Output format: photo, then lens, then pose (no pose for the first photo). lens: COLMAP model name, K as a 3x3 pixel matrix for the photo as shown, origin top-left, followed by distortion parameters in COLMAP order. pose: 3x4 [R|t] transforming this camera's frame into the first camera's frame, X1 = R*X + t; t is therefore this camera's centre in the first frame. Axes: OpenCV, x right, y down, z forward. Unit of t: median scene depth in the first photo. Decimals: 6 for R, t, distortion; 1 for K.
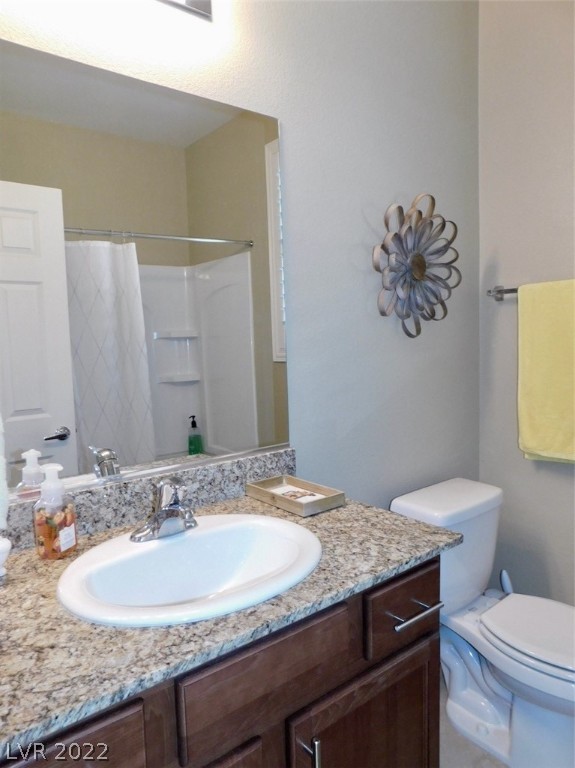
lens RADIAL K [[518.8, 0, 287.5], [0, 518.8, 384.0], [0, 0, 1]] dist [-0.078356, 0.057042]
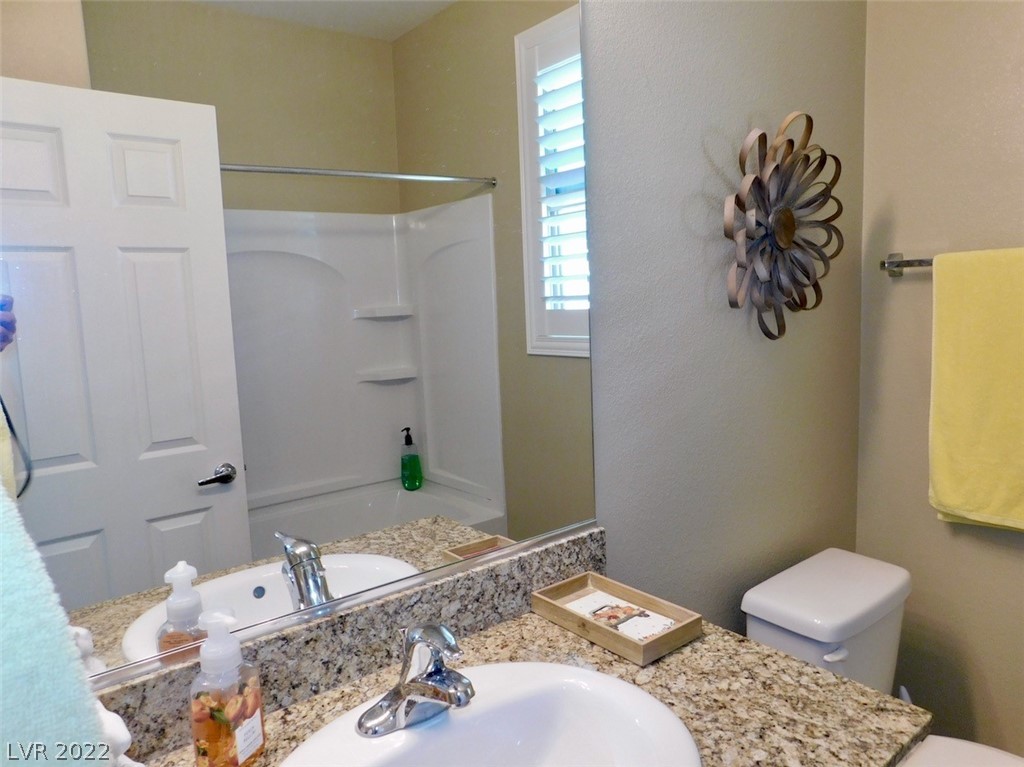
lens RADIAL K [[696.1, 0, 517.0], [0, 696.1, 382.3], [0, 0, 1]] dist [-0.075499, 0.054540]
pose [[0.999966, -0.007734, -0.002747, -0.094219], [0.007811, 0.999535, 0.029488, -0.082713], [0.002518, -0.029508, 0.999561, 0.187854]]
